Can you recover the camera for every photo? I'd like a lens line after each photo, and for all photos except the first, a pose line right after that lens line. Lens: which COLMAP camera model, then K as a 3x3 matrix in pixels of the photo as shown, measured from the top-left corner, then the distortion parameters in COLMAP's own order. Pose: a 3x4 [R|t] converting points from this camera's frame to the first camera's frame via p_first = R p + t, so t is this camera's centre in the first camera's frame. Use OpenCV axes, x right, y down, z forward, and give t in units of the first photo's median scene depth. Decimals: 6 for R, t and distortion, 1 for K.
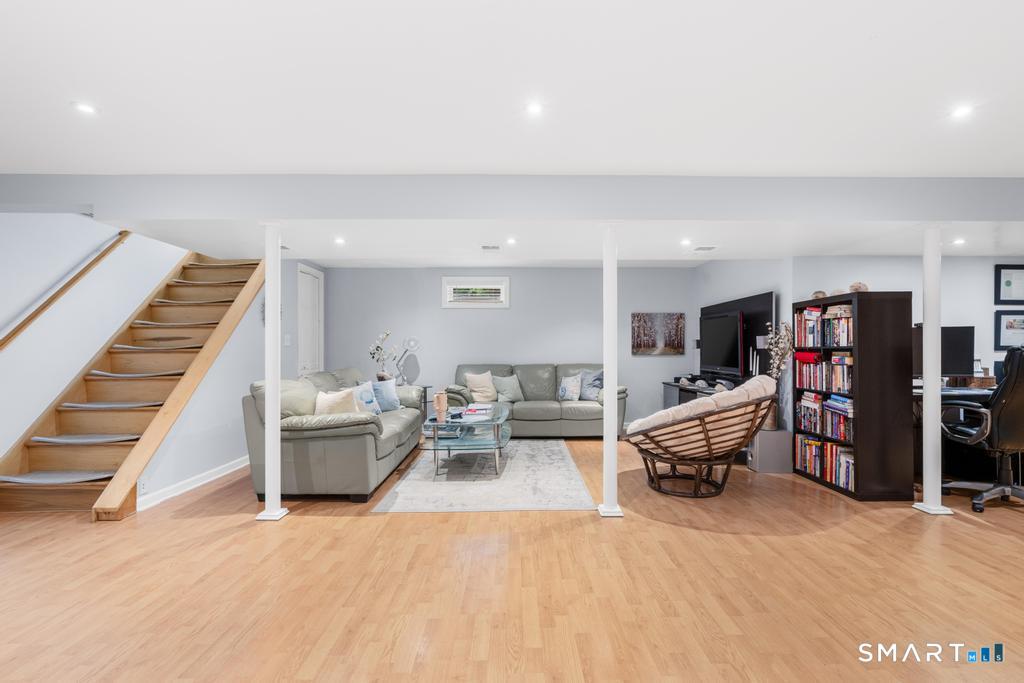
lens RADIAL K [[462.3, 0, 511.6], [0, 462.3, 346.5], [0, 0, 1]] dist [-0.002000, -0.000201]
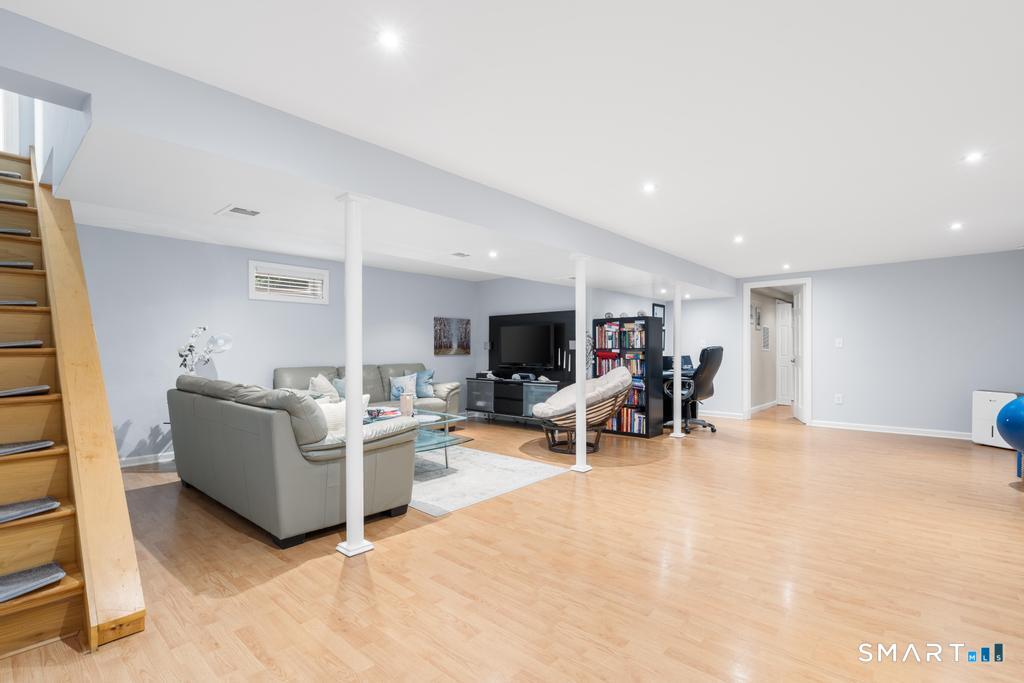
lens RADIAL K [[477.8, 0, 510.3], [0, 477.8, 348.4], [0, 0, 1]] dist [-0.001793, -0.000399]
pose [[0.667039, 0.002941, 0.745017, -0.831737], [-0.004855, 0.999988, 0.000400, 0.002343], [-0.745007, -0.003884, 0.667045, 0.185263]]
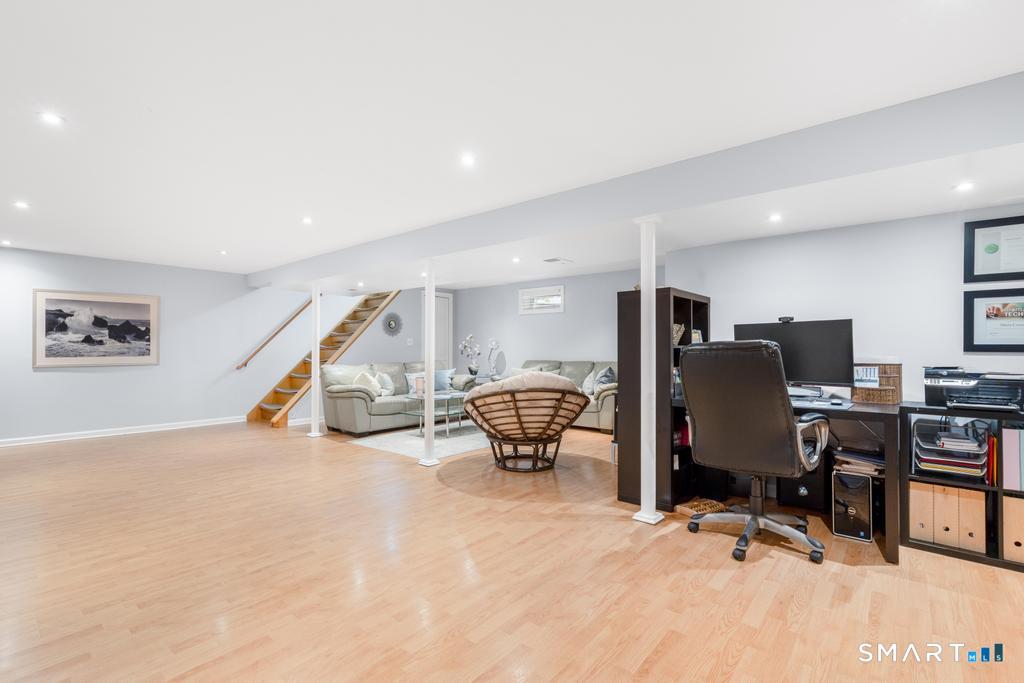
lens RADIAL K [[459.8, 0, 512.0], [0, 459.8, 341.5], [0, 0, 1]] dist [-0.001407, 0.000087]
pose [[0.756534, -0.007085, -0.653917, 1.128293], [0.003929, 0.999973, -0.006288, -0.005263], [0.653943, 0.002188, 0.756541, 0.081700]]
